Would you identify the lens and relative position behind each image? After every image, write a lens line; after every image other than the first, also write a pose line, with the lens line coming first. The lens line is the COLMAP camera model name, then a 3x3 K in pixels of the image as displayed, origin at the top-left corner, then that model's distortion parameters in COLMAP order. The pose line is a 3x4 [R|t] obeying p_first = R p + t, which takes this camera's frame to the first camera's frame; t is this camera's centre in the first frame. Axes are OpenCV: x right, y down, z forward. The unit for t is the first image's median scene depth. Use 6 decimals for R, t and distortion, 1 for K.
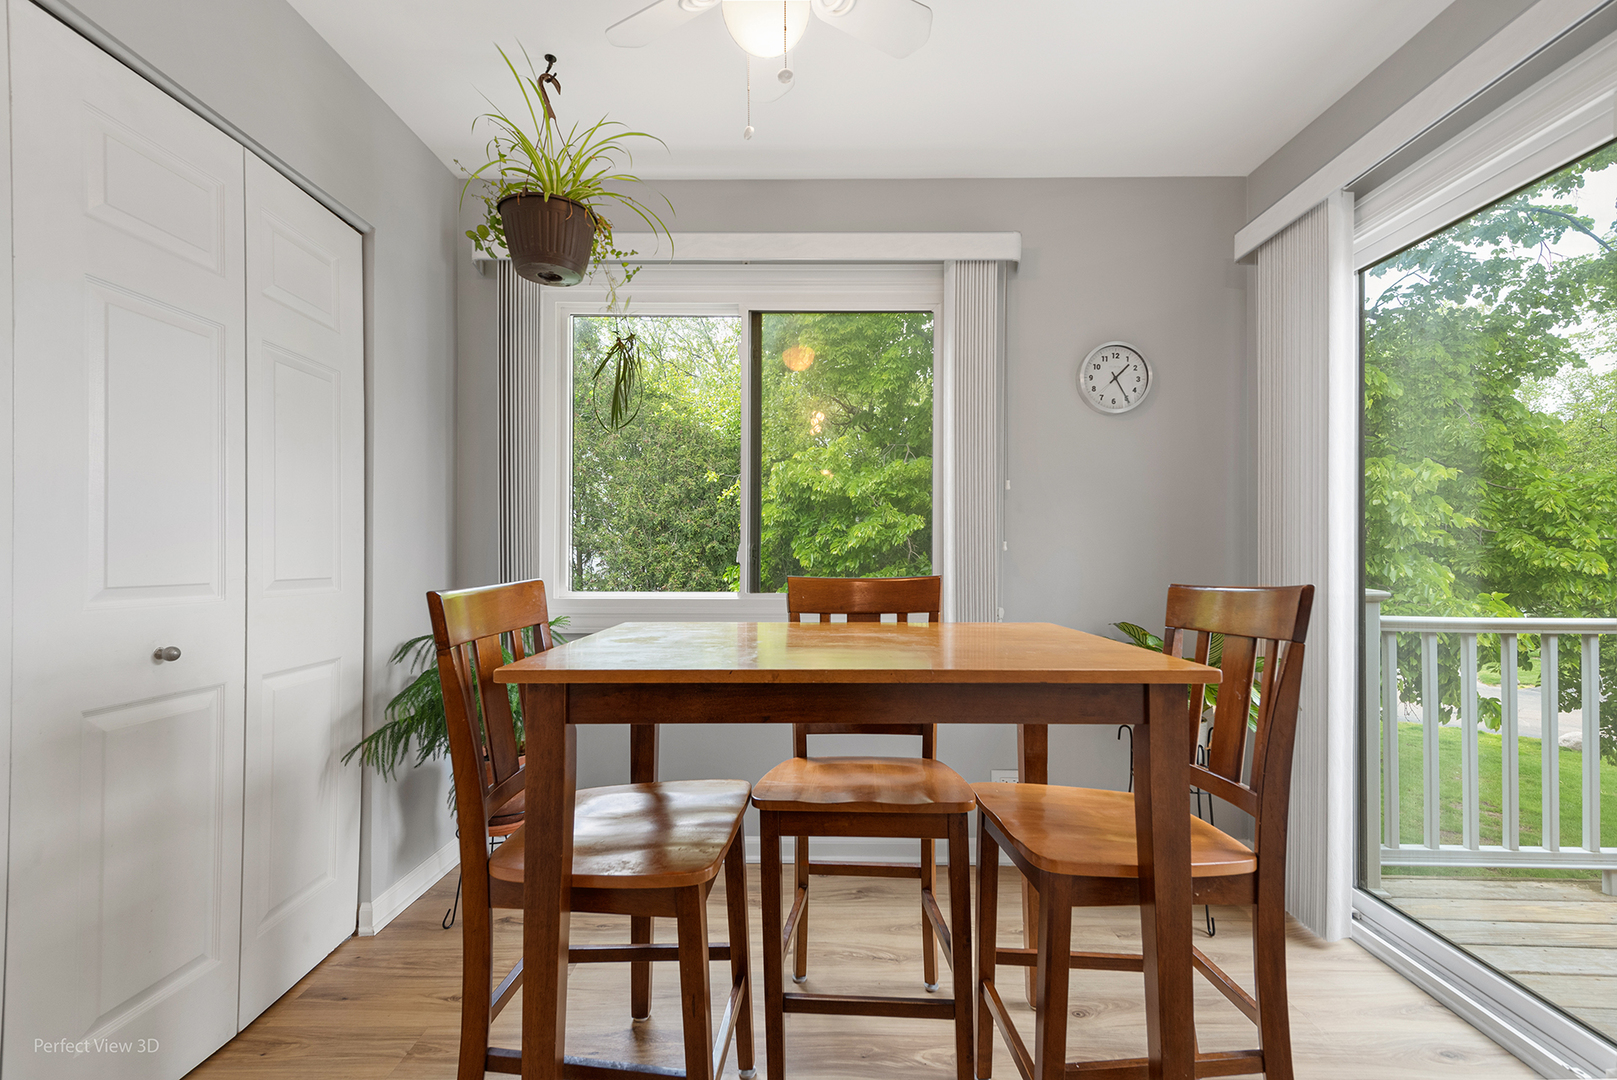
lens RADIAL K [[710.3, 0, 808.5], [0, 710.3, 540.0], [0, 0, 1]] dist [-0.000231, 0.000028]
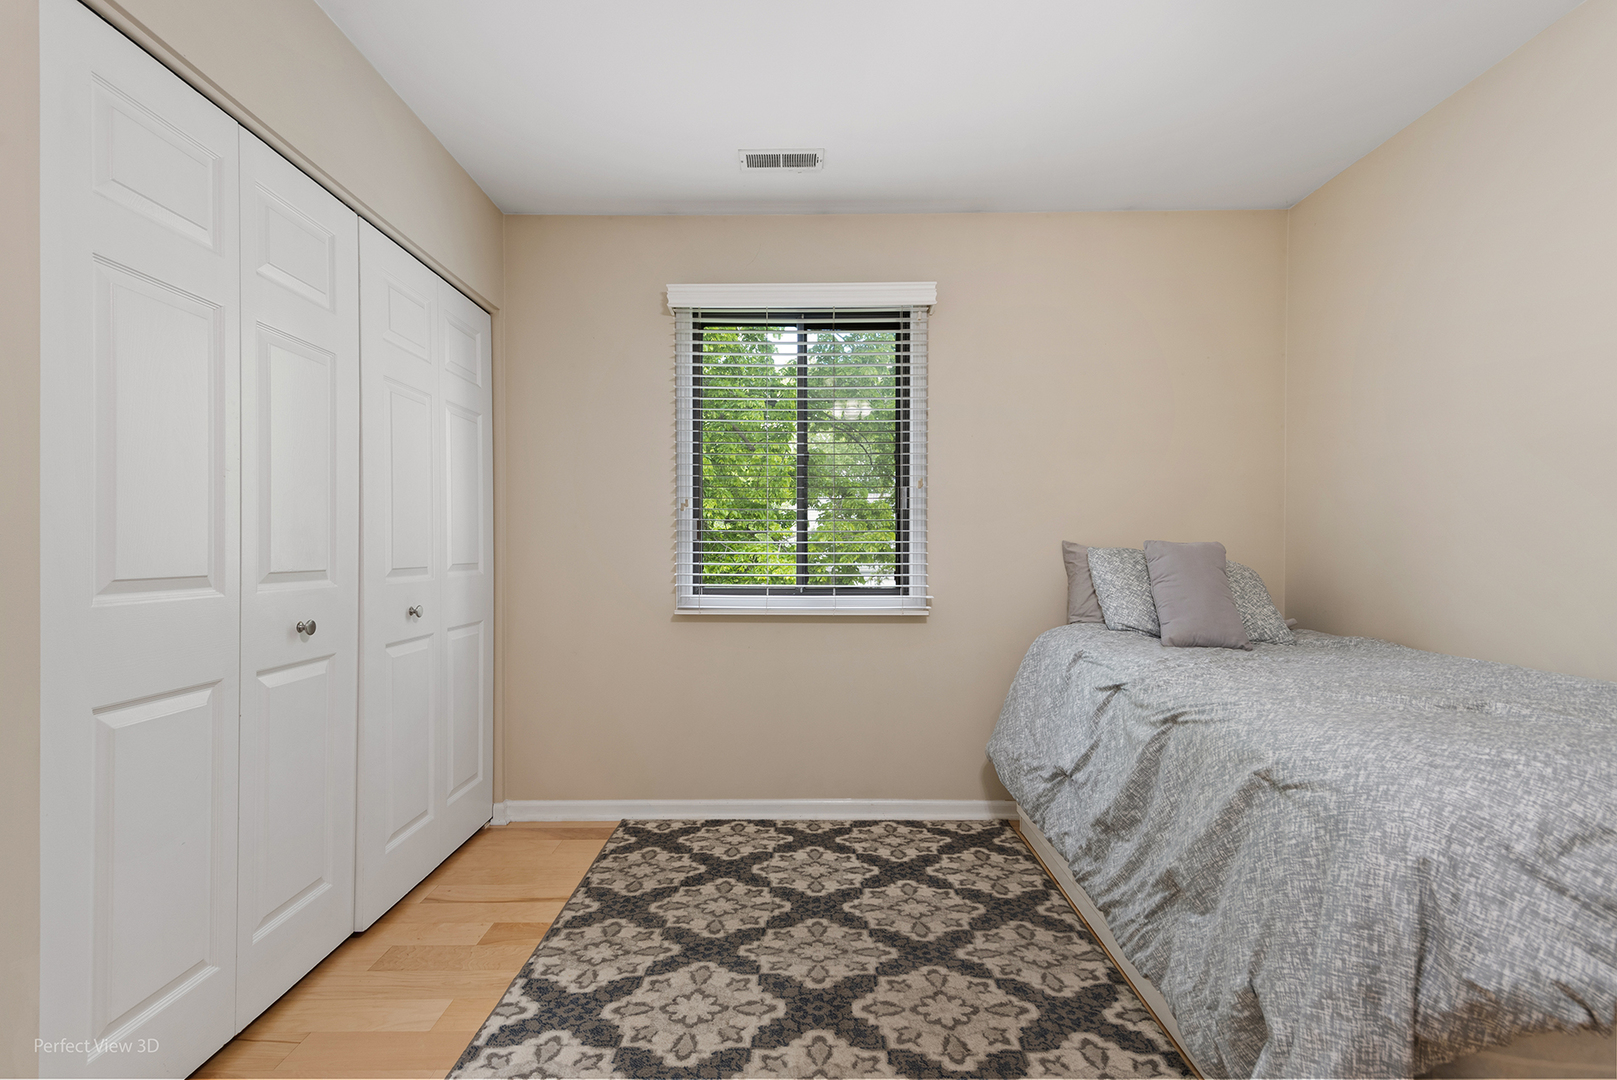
lens RADIAL K [[836.5, 0, 808.5], [0, 836.5, 540.0], [0, 0, 1]] dist [0.000776, -0.000011]
pose [[0.999358, -0.014311, -0.032848, 0.005317], [0.015170, 0.999545, 0.026056, -0.003523], [0.032460, -0.026538, 0.999121, -0.084579]]
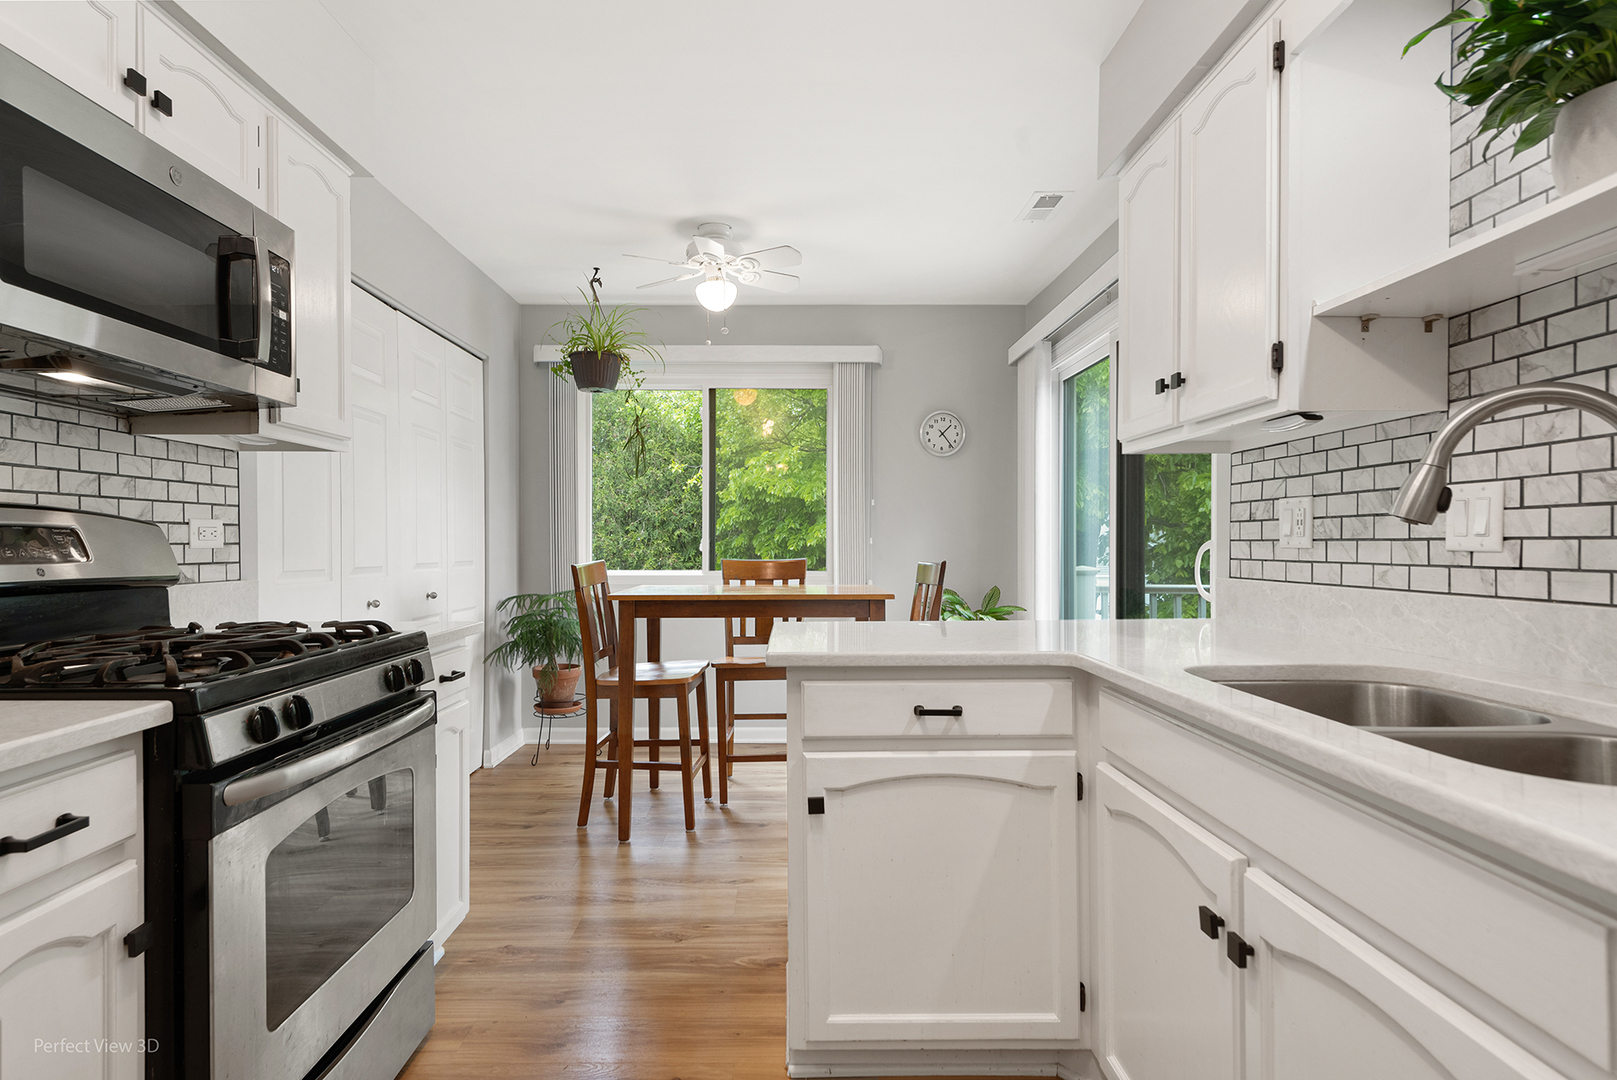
lens RADIAL K [[872.2, 0, 808.5], [0, 872.2, 540.0], [0, 0, 1]] dist [-0.020524, -0.000282]
pose [[0.999727, -0.001635, 0.023306, 0.106630], [0.001082, 0.999719, 0.023697, -0.045718], [-0.023339, -0.023665, 0.999447, -1.109542]]
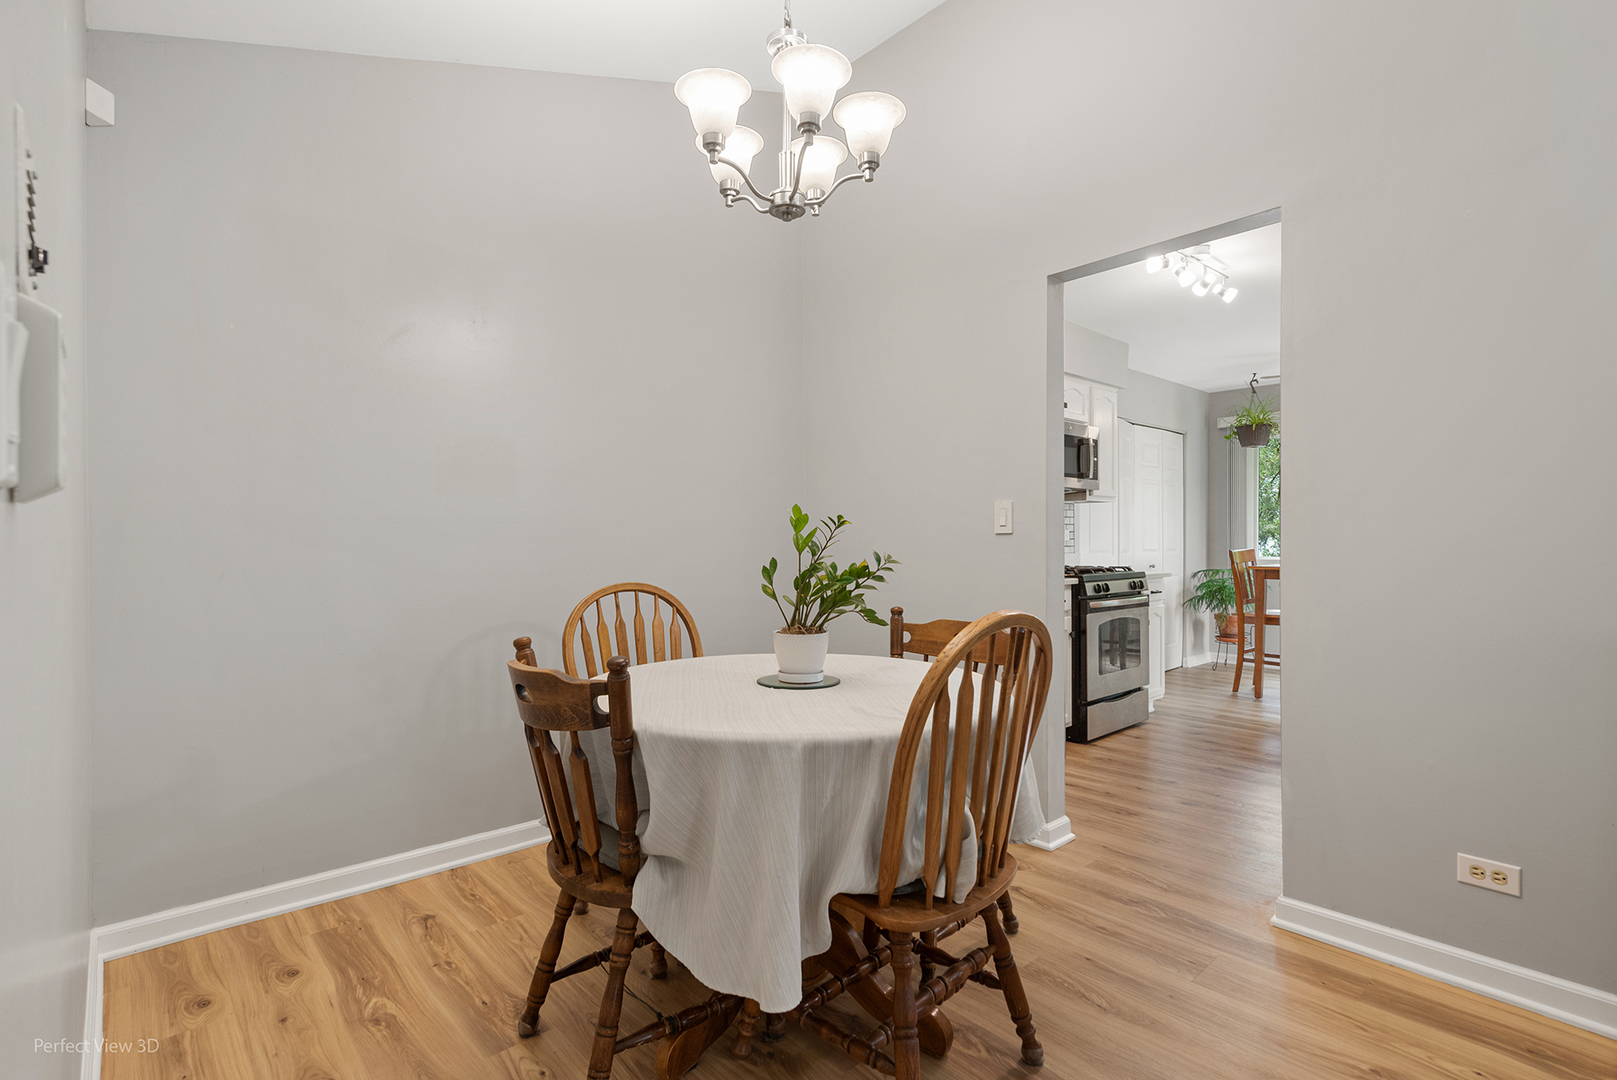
lens RADIAL K [[771.0, 0, 808.5], [0, 771.0, 540.0], [0, 0, 1]] dist [0.002805, -0.000060]
pose [[0.682779, 0.002784, -0.730620, 0.680671], [0.017767, 0.999634, 0.020412, -0.080784], [0.730409, -0.026917, 0.682480, -2.397163]]
